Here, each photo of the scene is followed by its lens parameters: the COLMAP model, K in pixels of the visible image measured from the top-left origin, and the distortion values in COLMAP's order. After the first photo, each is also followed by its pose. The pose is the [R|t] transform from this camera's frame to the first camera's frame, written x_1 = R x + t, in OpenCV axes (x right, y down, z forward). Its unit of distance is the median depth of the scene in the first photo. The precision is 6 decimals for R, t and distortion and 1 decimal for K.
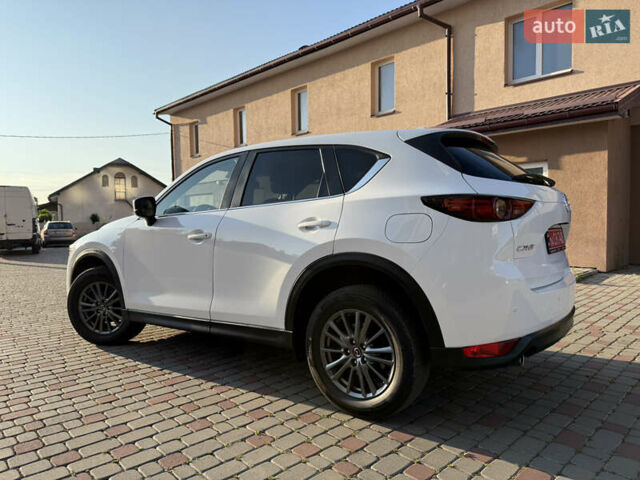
lens RADIAL K [[454.9, 0, 319.5], [0, 454.9, 240.1], [0, 0, 1]] dist [0.029491, -0.055331]
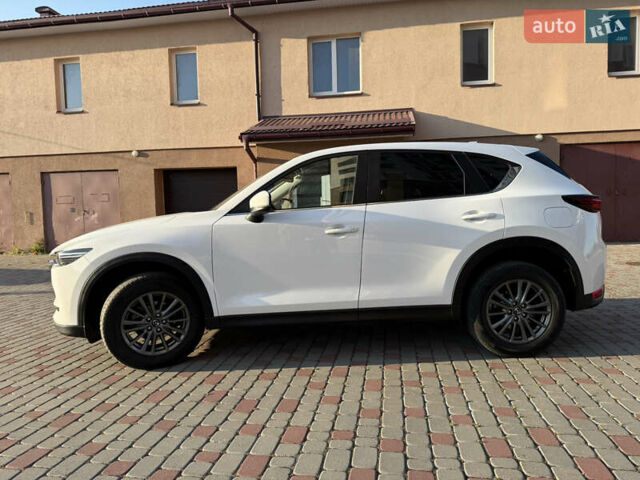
lens RADIAL K [[454.9, 0, 319.5], [0, 454.9, 240.1], [0, 0, 1]] dist [0.029491, -0.055331]
pose [[0.795556, -0.044261, 0.604262, -0.721003], [0.035717, 0.999020, 0.026152, -0.011463], [-0.604827, 0.000777, 0.796357, 0.166977]]
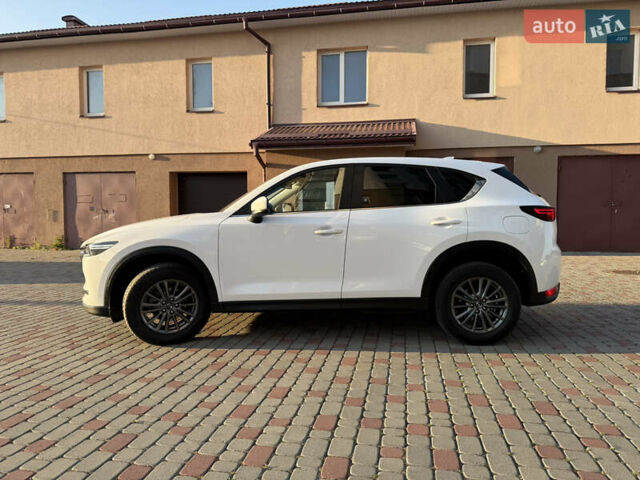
lens RADIAL K [[454.9, 0, 319.5], [0, 454.9, 240.1], [0, 0, 1]] dist [0.029491, -0.055331]
pose [[0.810732, -0.019308, 0.585099, -0.771303], [0.011912, 0.999793, 0.016487, -0.004193], [-0.585297, -0.006397, 0.810794, 0.028873]]
